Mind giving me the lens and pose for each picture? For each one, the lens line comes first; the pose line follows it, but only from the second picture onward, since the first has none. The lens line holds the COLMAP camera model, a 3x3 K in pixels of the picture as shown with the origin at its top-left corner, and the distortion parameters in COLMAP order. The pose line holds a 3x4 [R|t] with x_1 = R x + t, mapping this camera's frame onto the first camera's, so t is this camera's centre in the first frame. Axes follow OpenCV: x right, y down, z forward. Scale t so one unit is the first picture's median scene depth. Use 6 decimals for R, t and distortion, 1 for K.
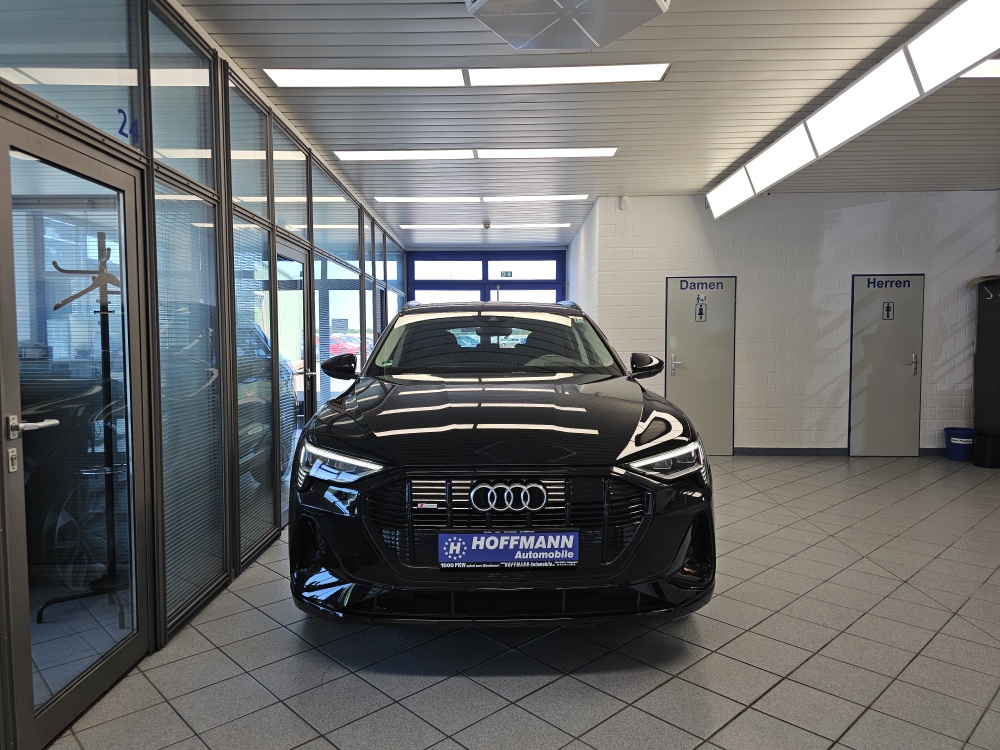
lens RADIAL K [[663.1, 0, 503.9], [0, 663.1, 372.5], [0, 0, 1]] dist [0.050311, -0.047503]
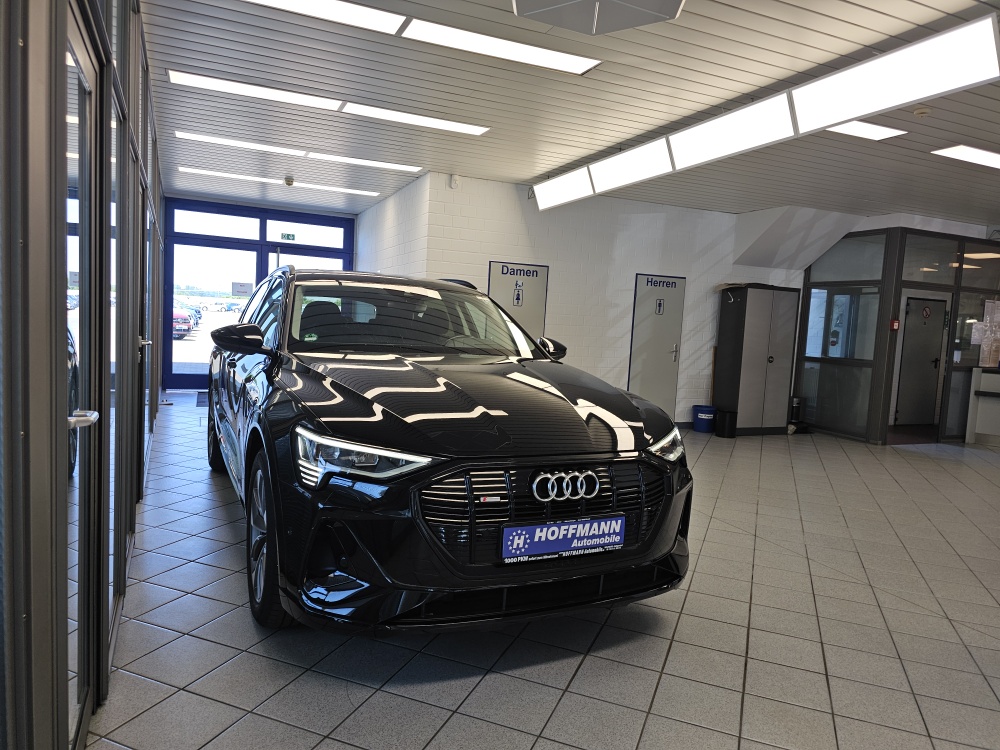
lens RADIAL K [[658.5, 0, 503.9], [0, 658.5, 375.3], [0, 0, 1]] dist [0.095550, -0.111733]
pose [[0.907867, 0.019217, 0.418819, -0.348315], [-0.037845, 0.998627, 0.036216, -0.006816], [-0.417548, -0.048729, 0.907347, 0.107391]]
